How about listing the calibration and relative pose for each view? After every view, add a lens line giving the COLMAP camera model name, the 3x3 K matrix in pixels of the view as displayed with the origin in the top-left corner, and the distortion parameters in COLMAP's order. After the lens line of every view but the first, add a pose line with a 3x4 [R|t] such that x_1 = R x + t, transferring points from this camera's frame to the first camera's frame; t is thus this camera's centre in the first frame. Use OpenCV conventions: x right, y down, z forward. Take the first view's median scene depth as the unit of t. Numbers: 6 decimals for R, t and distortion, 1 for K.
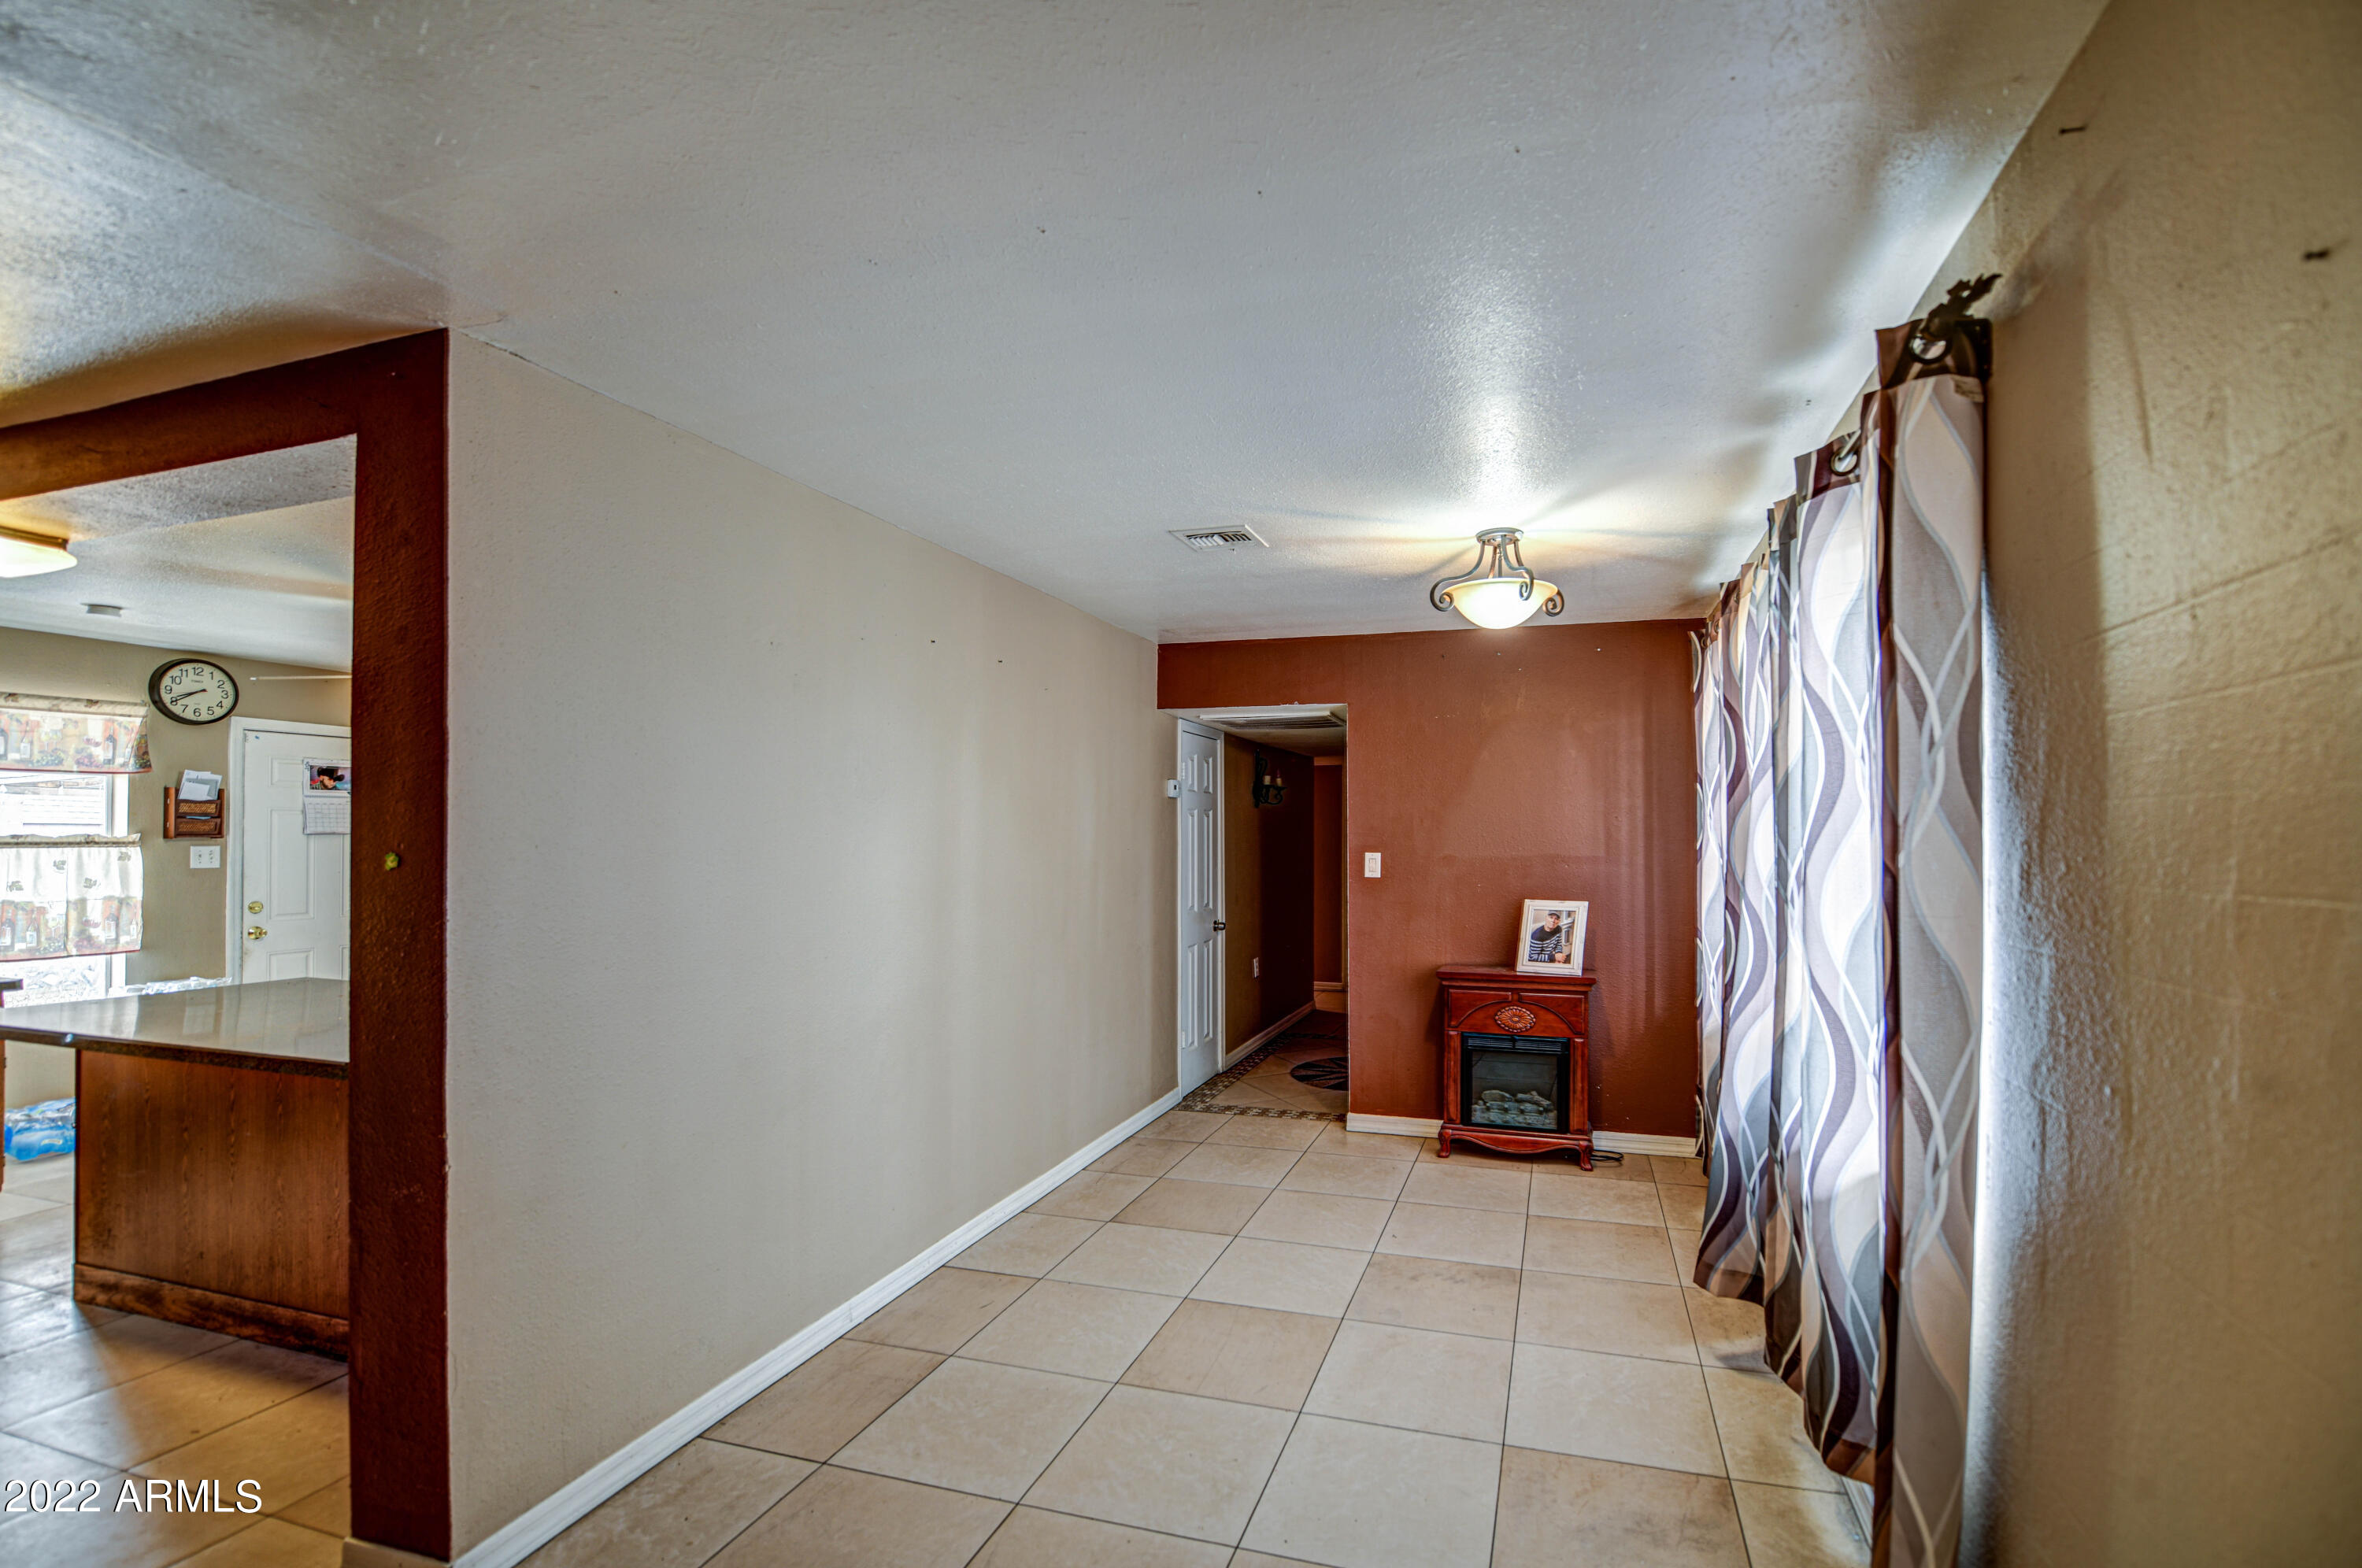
lens RADIAL K [[990.0, 0, 1301.3], [0, 990.0, 820.6], [0, 0, 1]] dist [-0.017817, -0.000742]
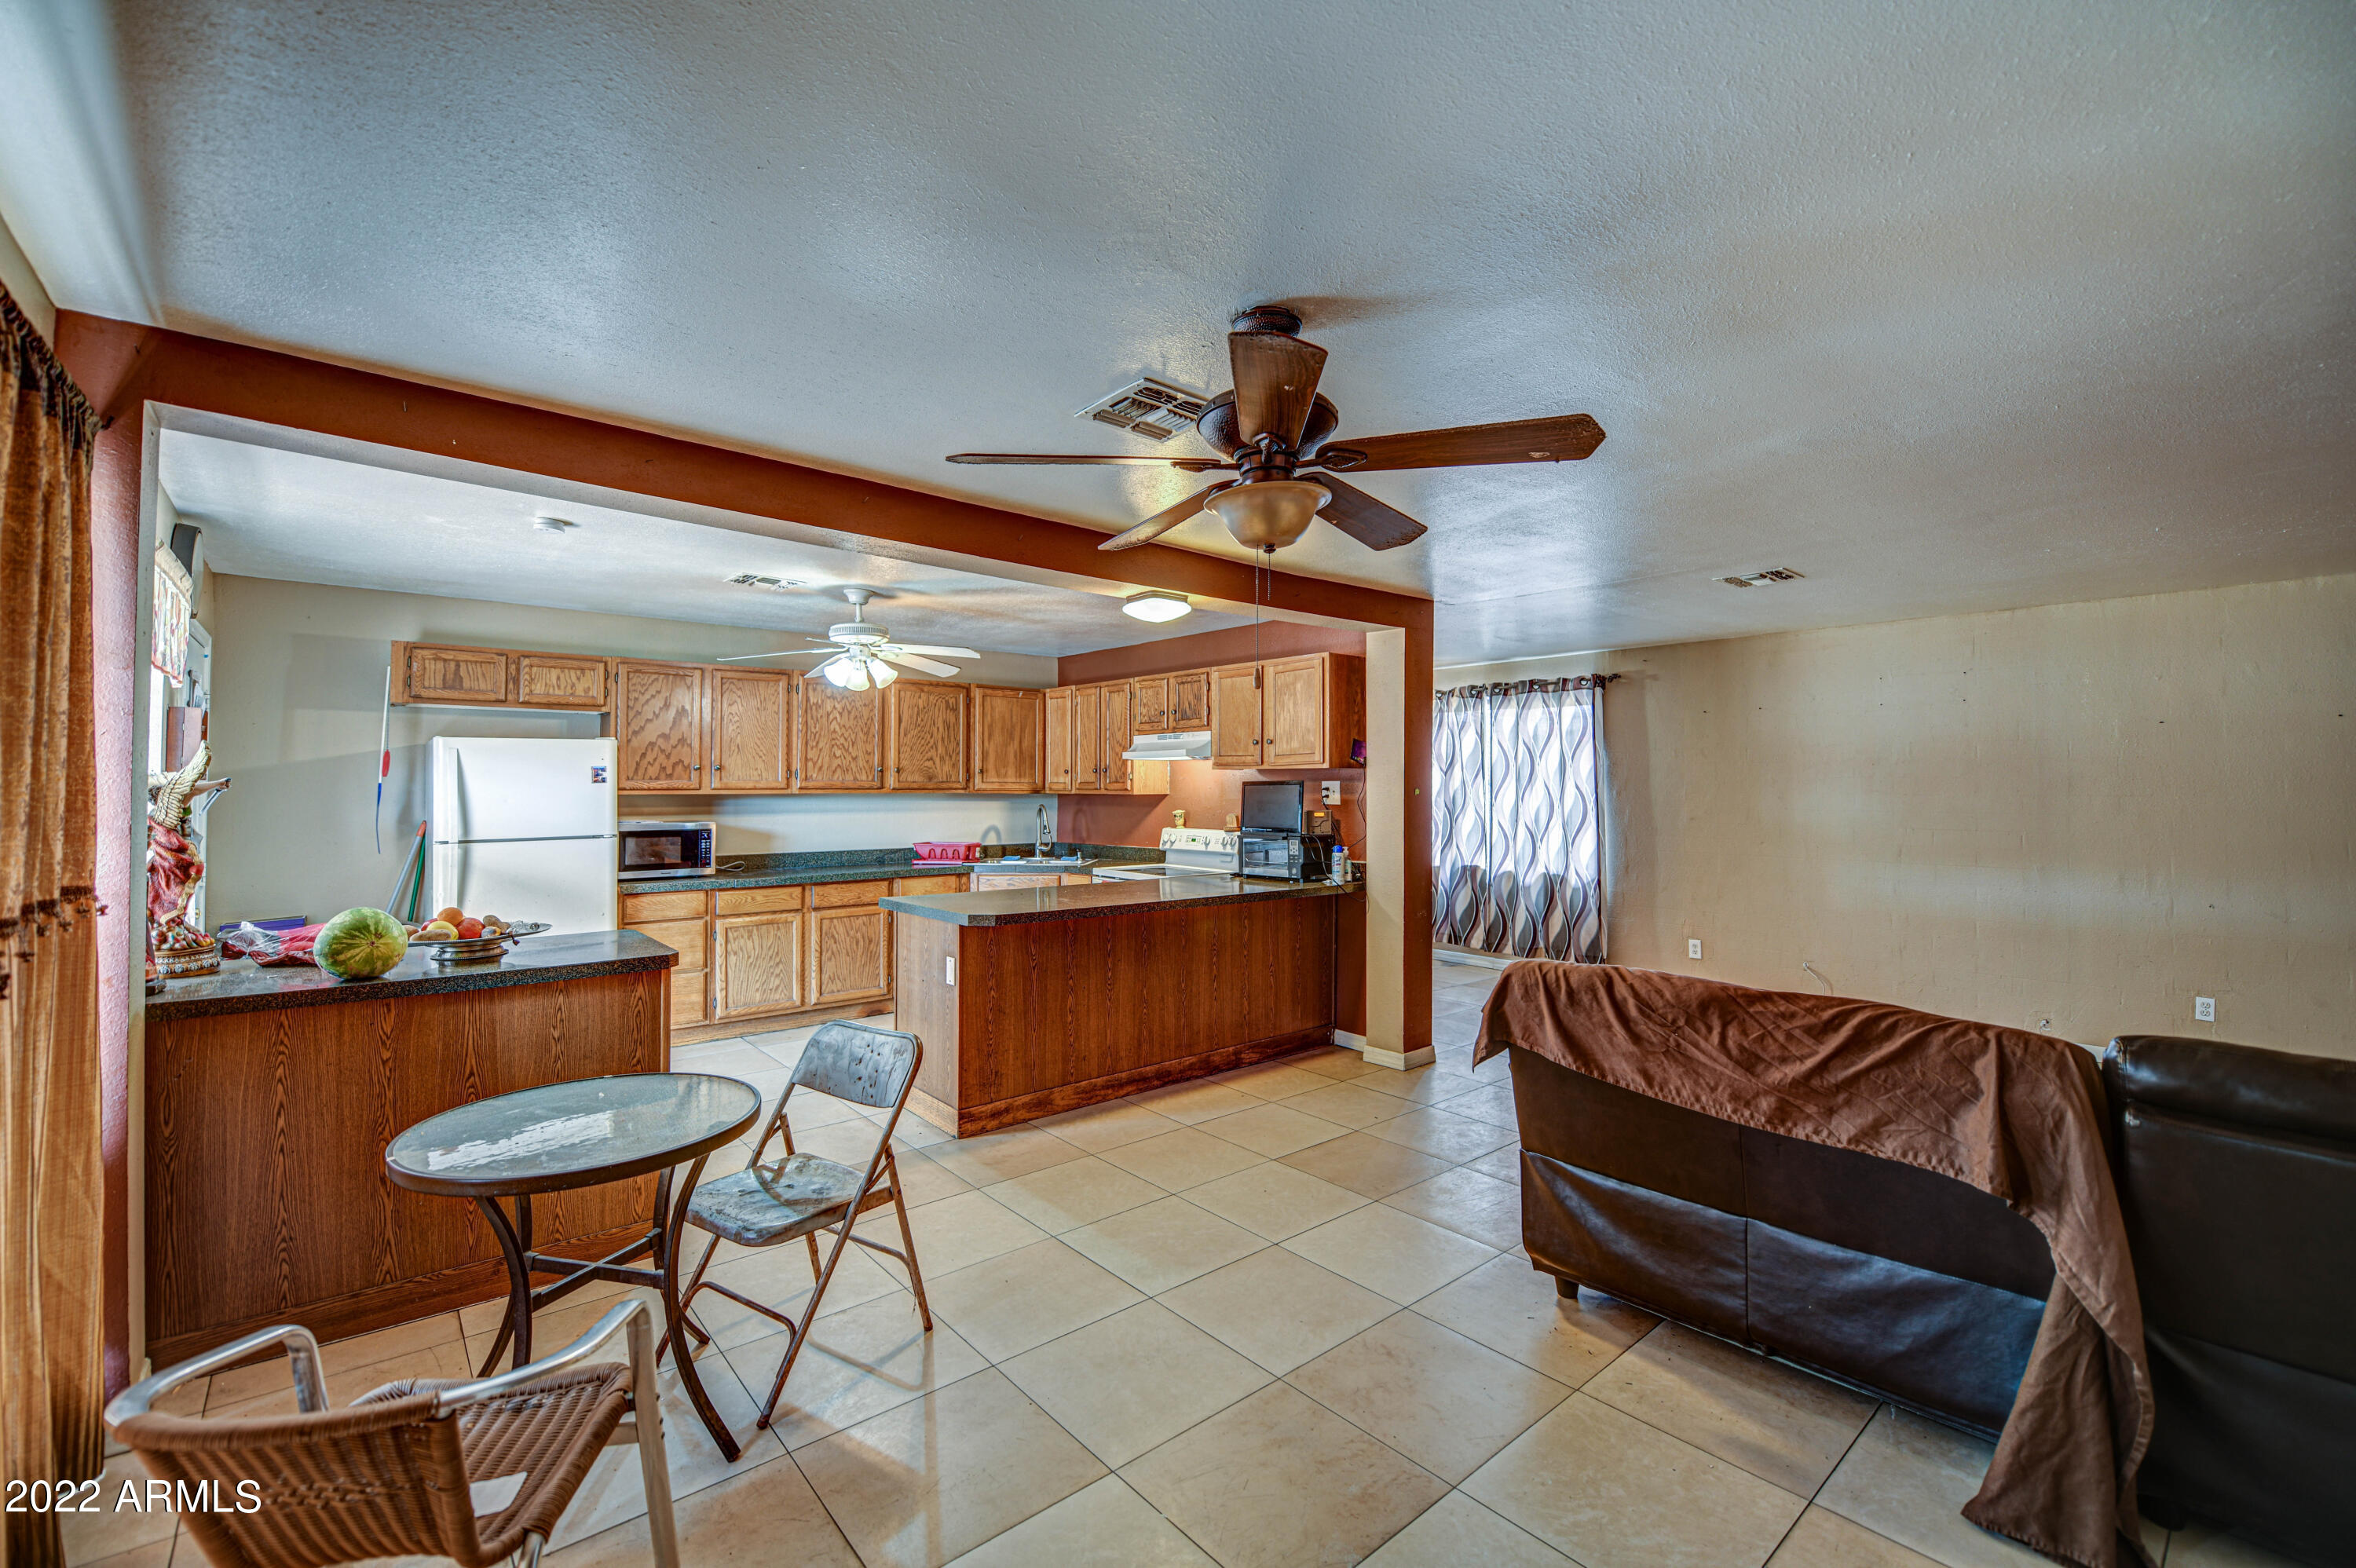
lens RADIAL K [[974.0, 0, 1181.8], [0, 974.0, 759.1], [0, 0, 1]] dist [-0.022711, -0.000271]
pose [[0.565143, 0.026160, 0.824578, -1.481844], [-0.015739, 0.999657, -0.020927, 0.007117], [-0.824842, -0.001152, 0.565361, 0.006291]]
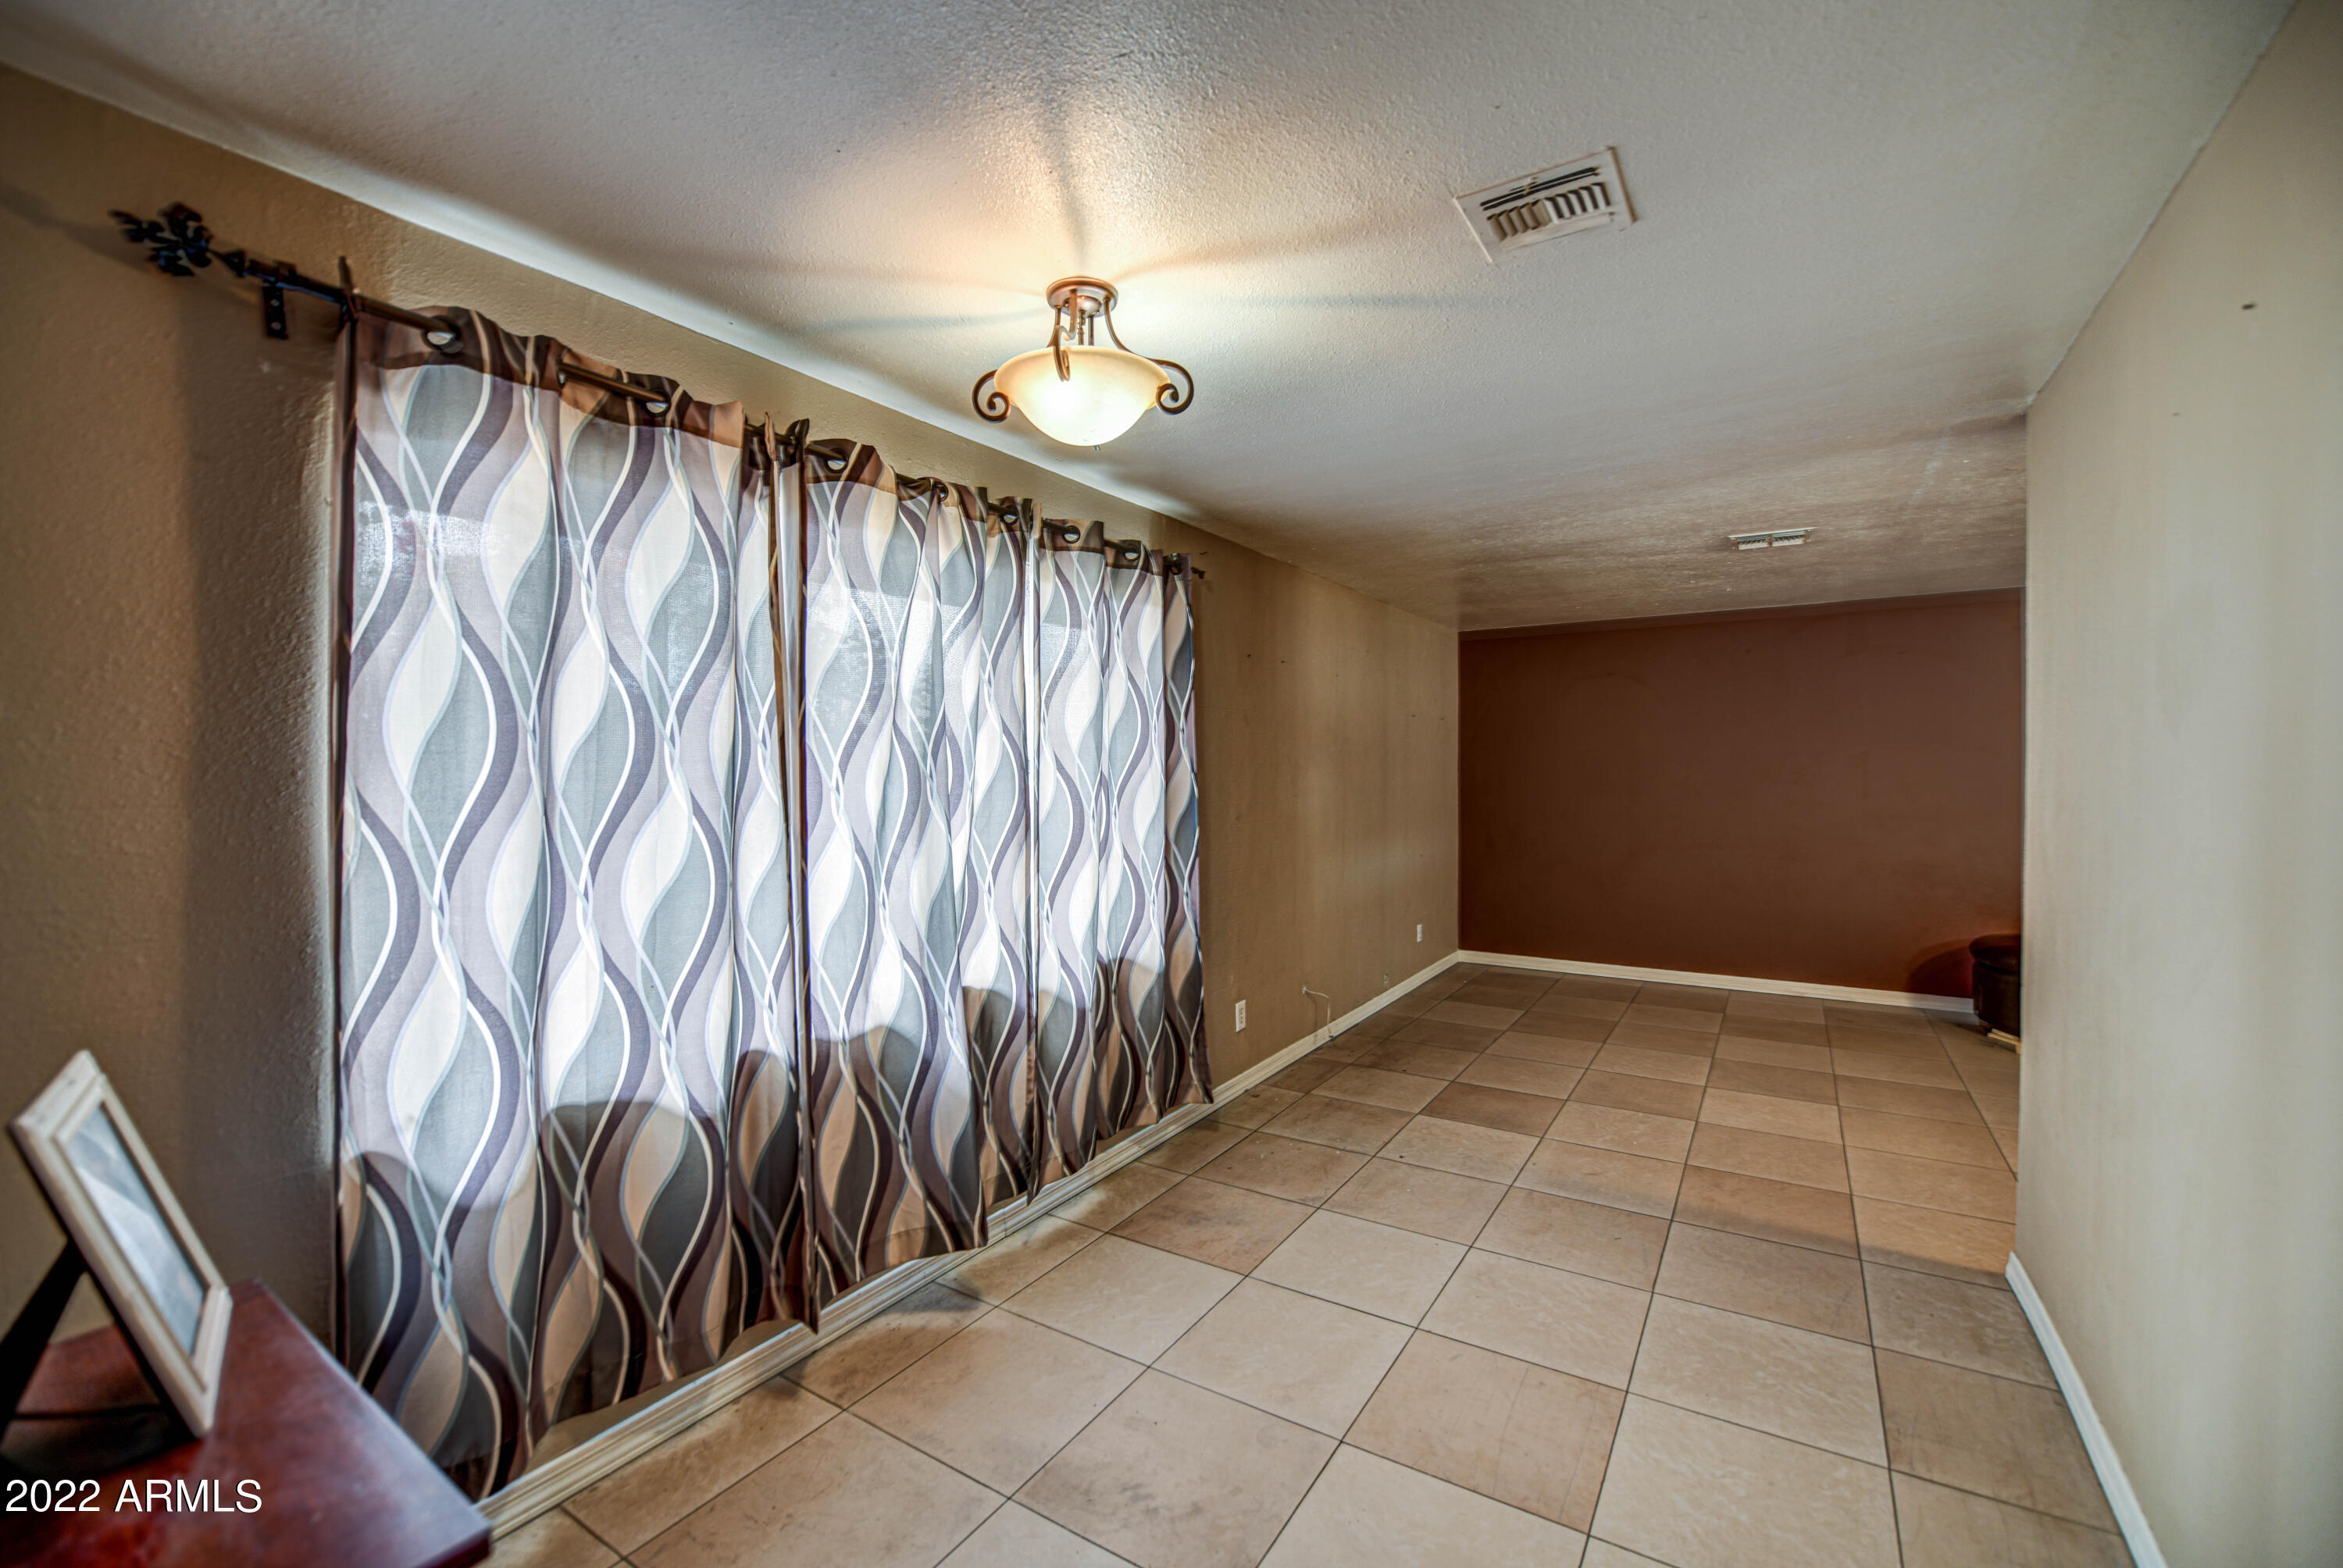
lens RADIAL K [[966.8, 0, 1210.4], [0, 966.8, 781.8], [0, 0, 1]] dist [0.015003, -0.000008]
pose [[-0.959928, -0.002408, 0.280236, -0.043213], [-0.001986, 0.999996, 0.001791, 0.016339], [-0.280239, 0.001163, -0.959930, 1.137331]]
